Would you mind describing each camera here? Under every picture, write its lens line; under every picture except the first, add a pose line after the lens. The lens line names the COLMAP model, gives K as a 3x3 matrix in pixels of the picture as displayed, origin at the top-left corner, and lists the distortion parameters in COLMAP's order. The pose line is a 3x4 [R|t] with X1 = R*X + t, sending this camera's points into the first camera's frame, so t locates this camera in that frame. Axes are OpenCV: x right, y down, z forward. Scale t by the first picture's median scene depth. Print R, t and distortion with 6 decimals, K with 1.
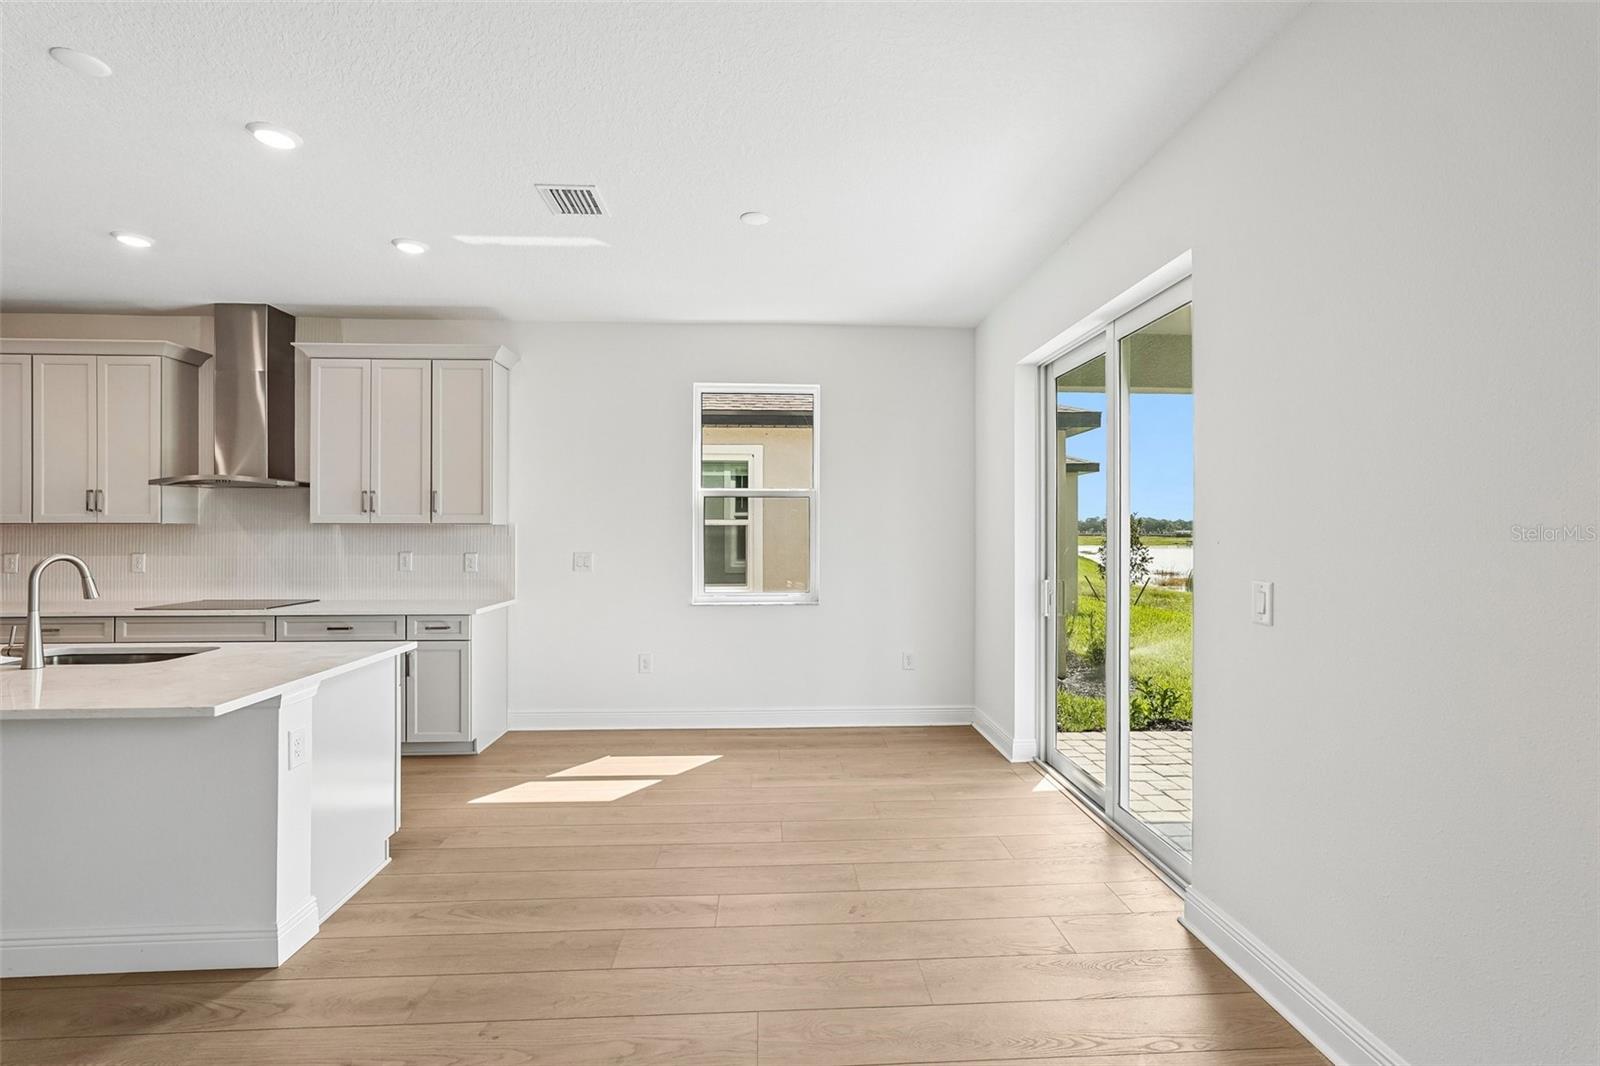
lens RADIAL K [[709.5, 0, 795.8], [0, 709.5, 527.8], [0, 0, 1]] dist [-0.013454, 0.006879]
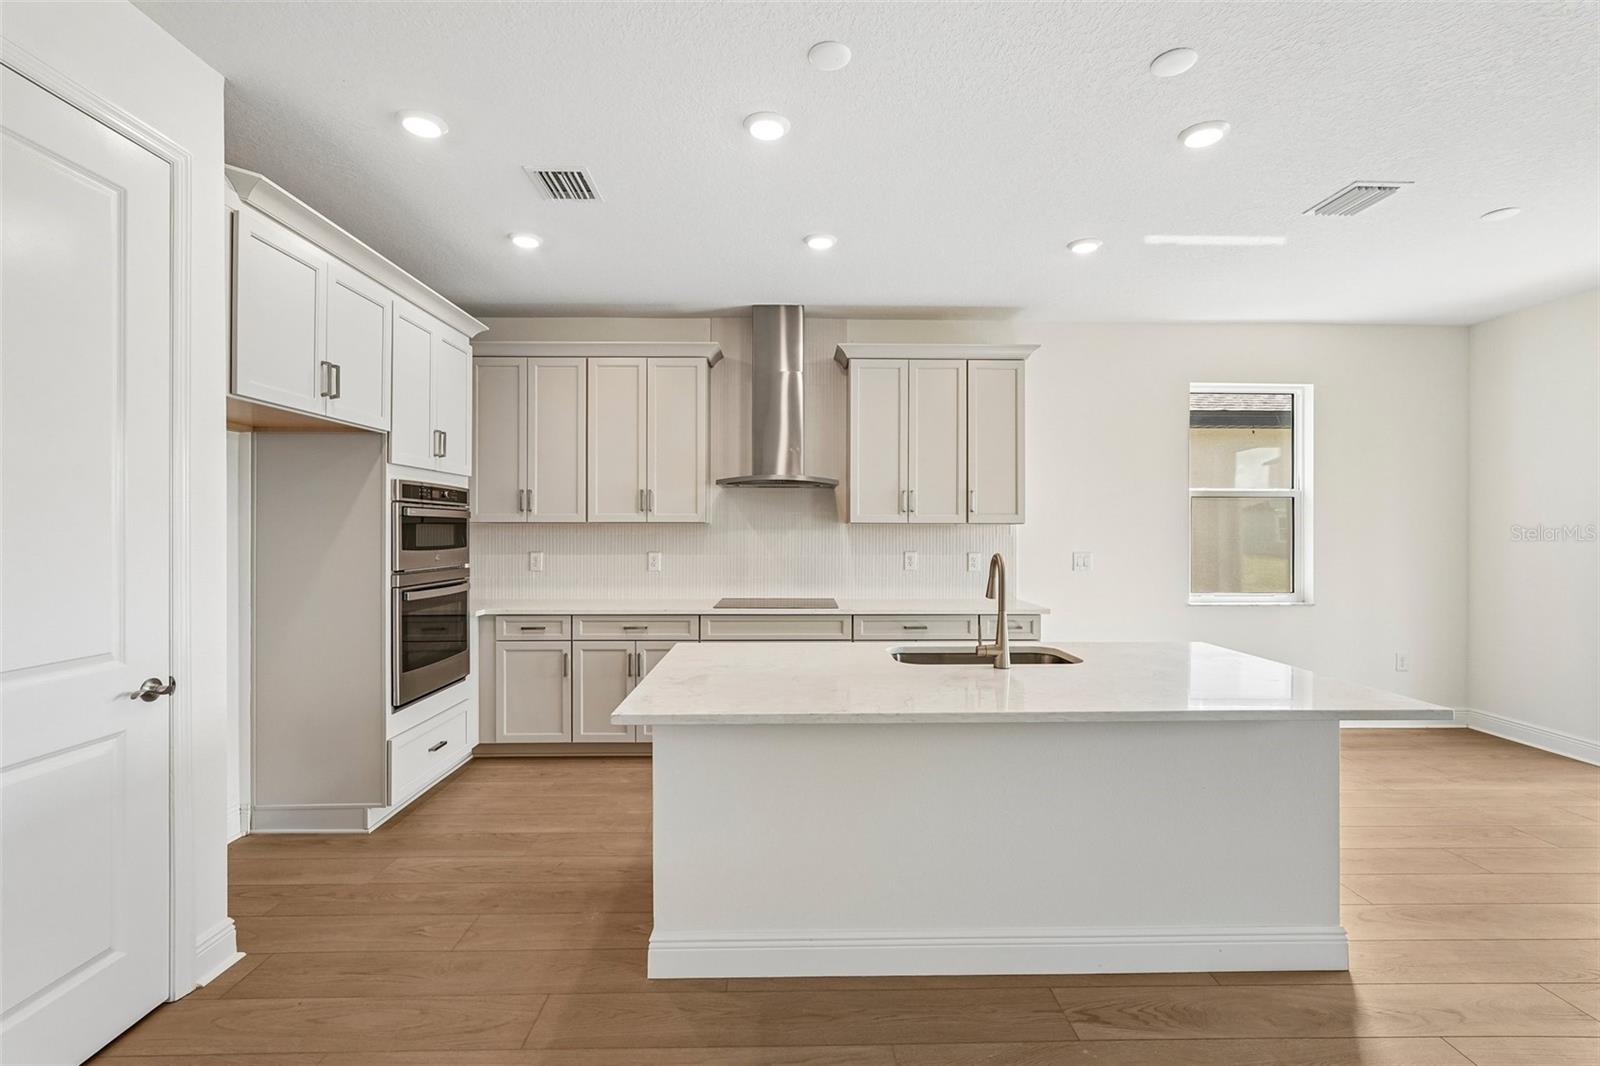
lens RADIAL K [[709.5, 0, 794.8], [0, 709.5, 522.9], [0, 0, 1]] dist [-0.013454, 0.006879]
pose [[0.999589, 0.000936, -0.028637, -0.760551], [-0.001136, 0.999975, -0.006986, 0.001103], [0.028630, 0.007015, 0.999565, -0.009479]]
